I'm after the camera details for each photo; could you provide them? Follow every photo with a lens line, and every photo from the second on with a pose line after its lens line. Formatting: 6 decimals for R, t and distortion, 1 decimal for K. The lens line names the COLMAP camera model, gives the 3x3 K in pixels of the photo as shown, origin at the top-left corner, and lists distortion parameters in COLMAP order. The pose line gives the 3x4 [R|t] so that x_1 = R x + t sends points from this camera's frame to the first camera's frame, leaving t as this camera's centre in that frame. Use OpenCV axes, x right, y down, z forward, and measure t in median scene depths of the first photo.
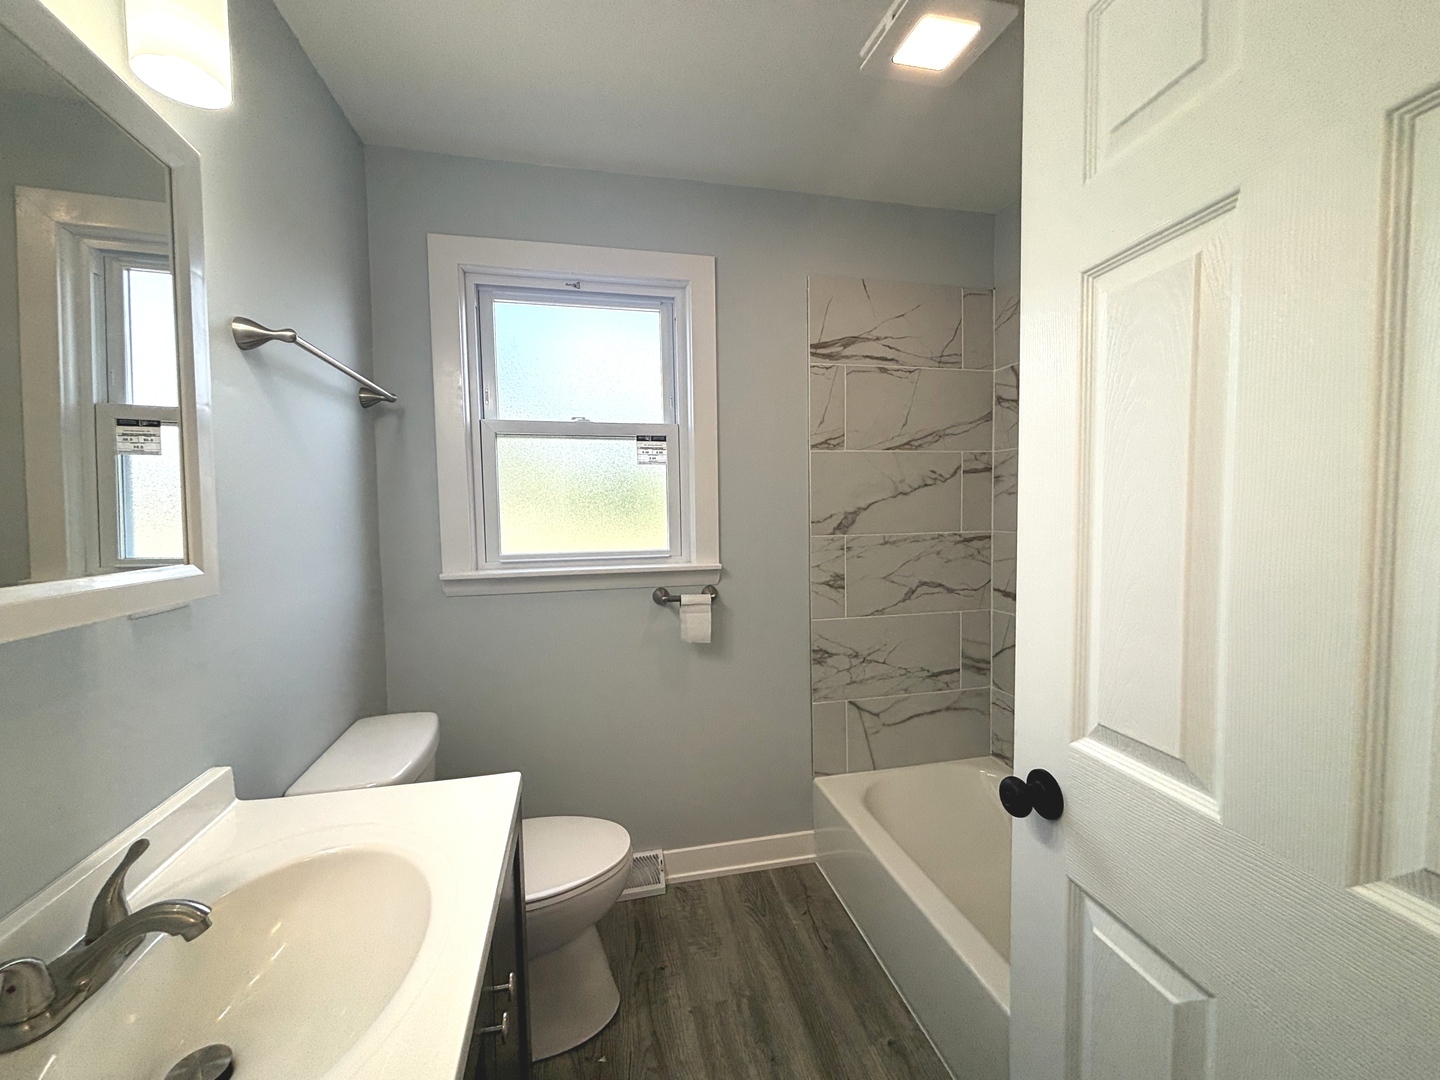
lens RADIAL K [[574.8, 0, 730.7], [0, 574.8, 547.5], [0, 0, 1]] dist [0.011529, -0.002397]
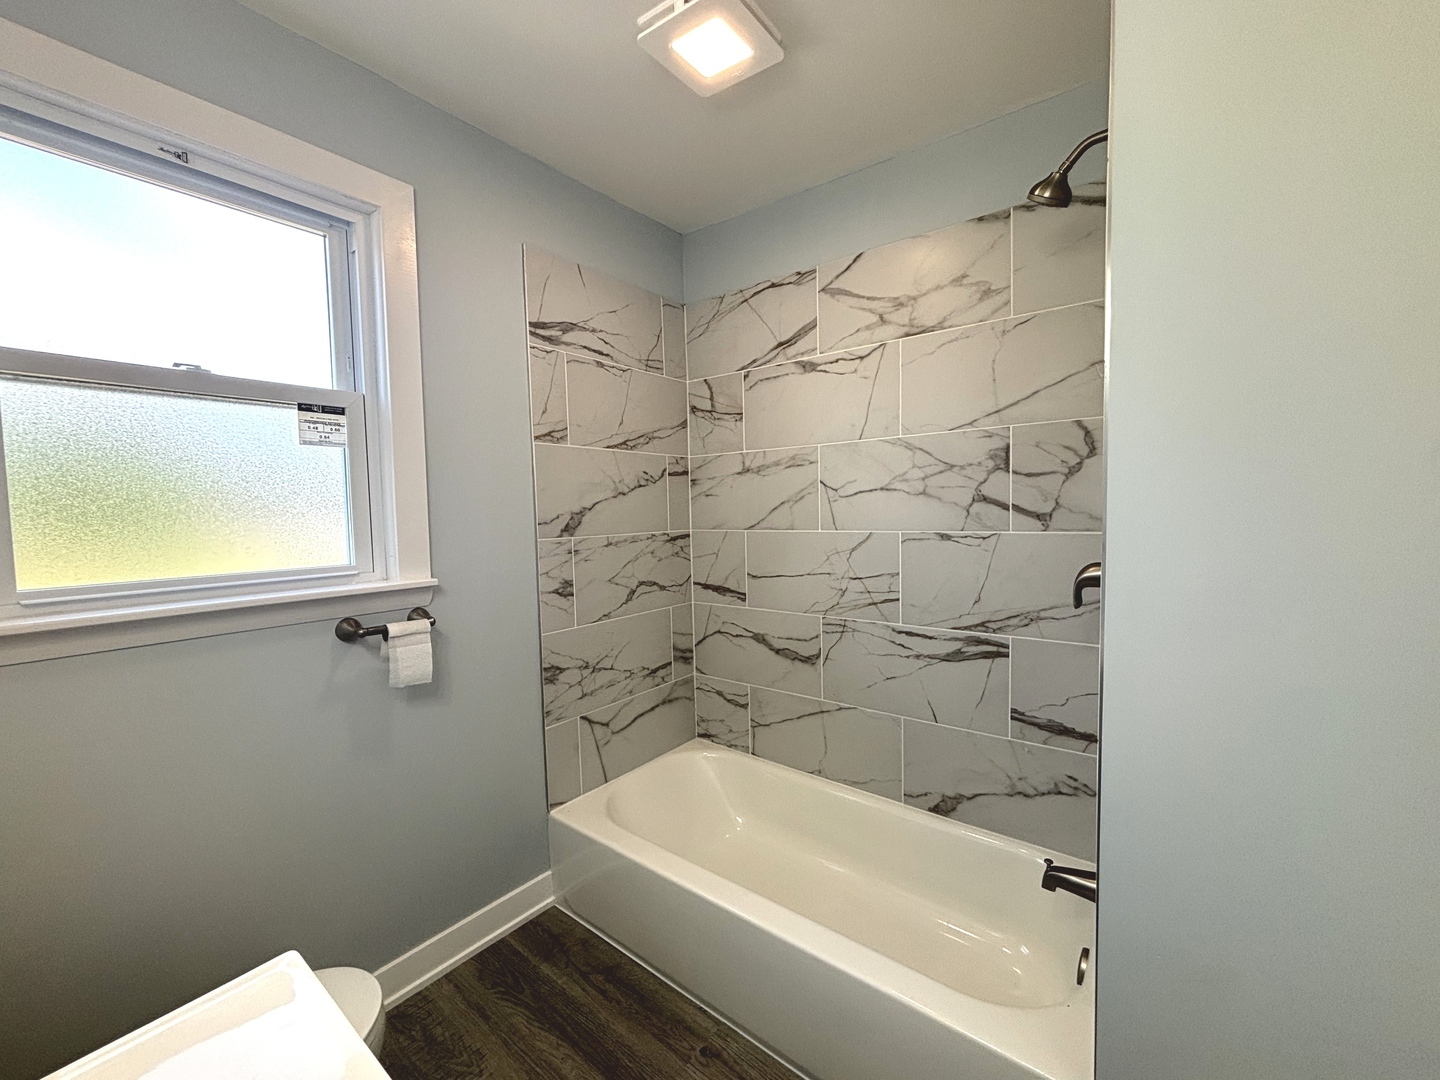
lens RADIAL K [[574.8, 0, 714.3], [0, 574.8, 546.5], [0, 0, 1]] dist [0.011529, -0.002397]
pose [[0.785027, -0.039387, 0.618208, -0.192854], [0.040679, 0.999100, 0.011998, -0.009020], [-0.618125, 0.015729, 0.785923, 0.136565]]
